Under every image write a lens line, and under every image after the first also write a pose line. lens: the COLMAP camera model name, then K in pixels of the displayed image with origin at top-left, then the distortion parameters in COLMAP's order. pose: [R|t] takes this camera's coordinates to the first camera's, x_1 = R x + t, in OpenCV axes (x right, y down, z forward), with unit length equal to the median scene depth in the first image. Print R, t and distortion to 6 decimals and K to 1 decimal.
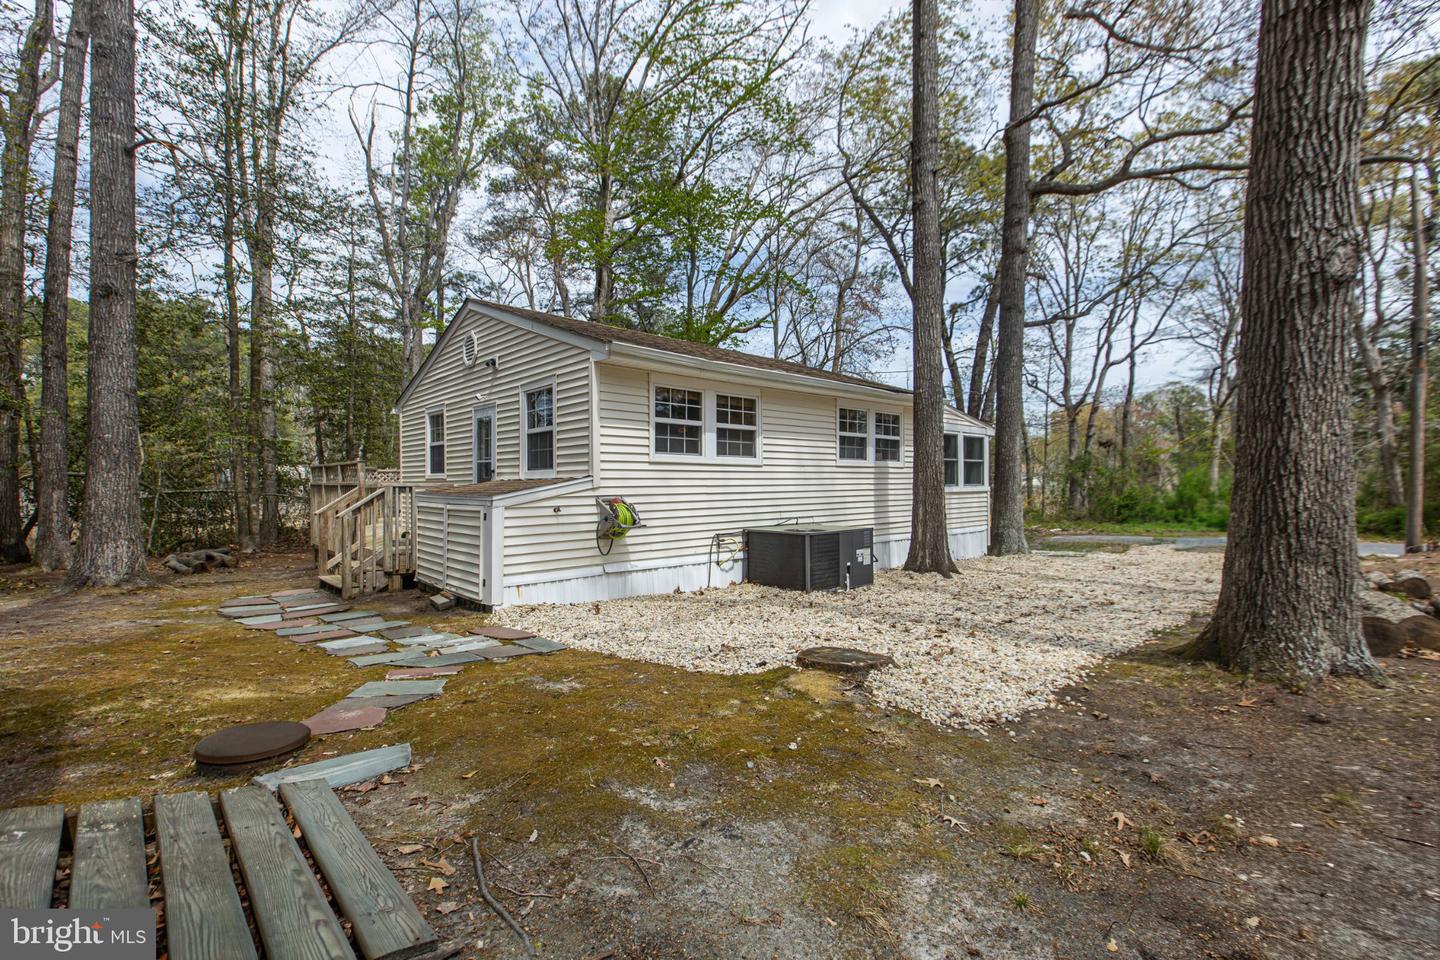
lens RADIAL K [[636.2, 0, 720.0], [0, 636.2, 480.0], [0, 0, 1]] dist [0.000569, 0.000060]
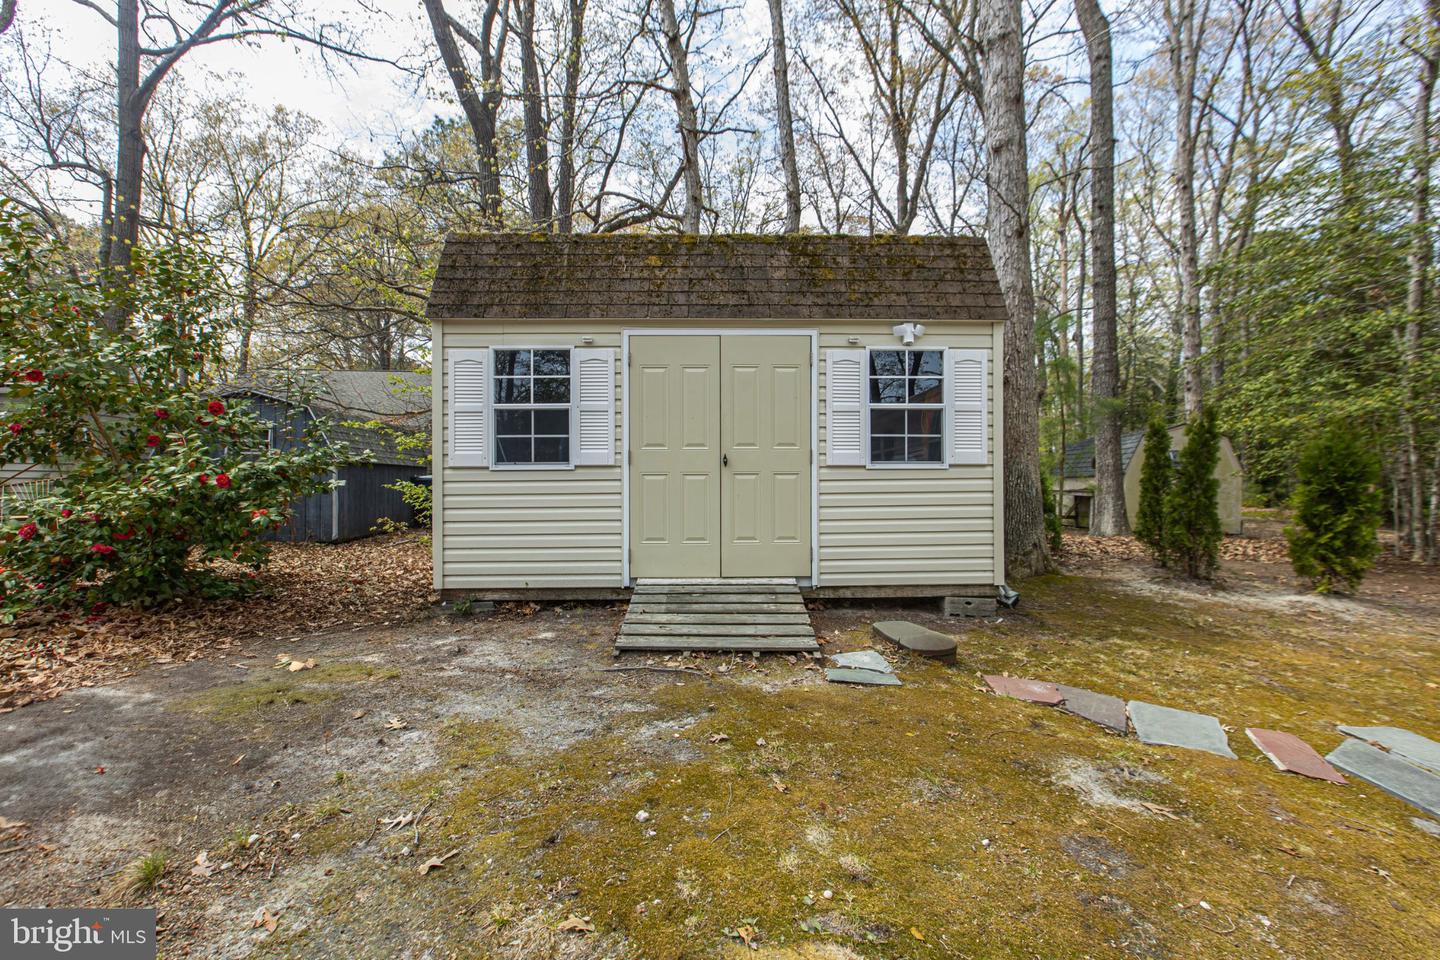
lens RADIAL K [[636.2, 0, 720.0], [0, 636.2, 480.0], [0, 0, 1]] dist [0.000569, 0.000060]
pose [[-0.663587, 0.004239, -0.748088, 0.740414], [0.005739, 0.999983, 0.000576, 0.056279], [0.748078, -0.003911, -0.663600, 1.942182]]
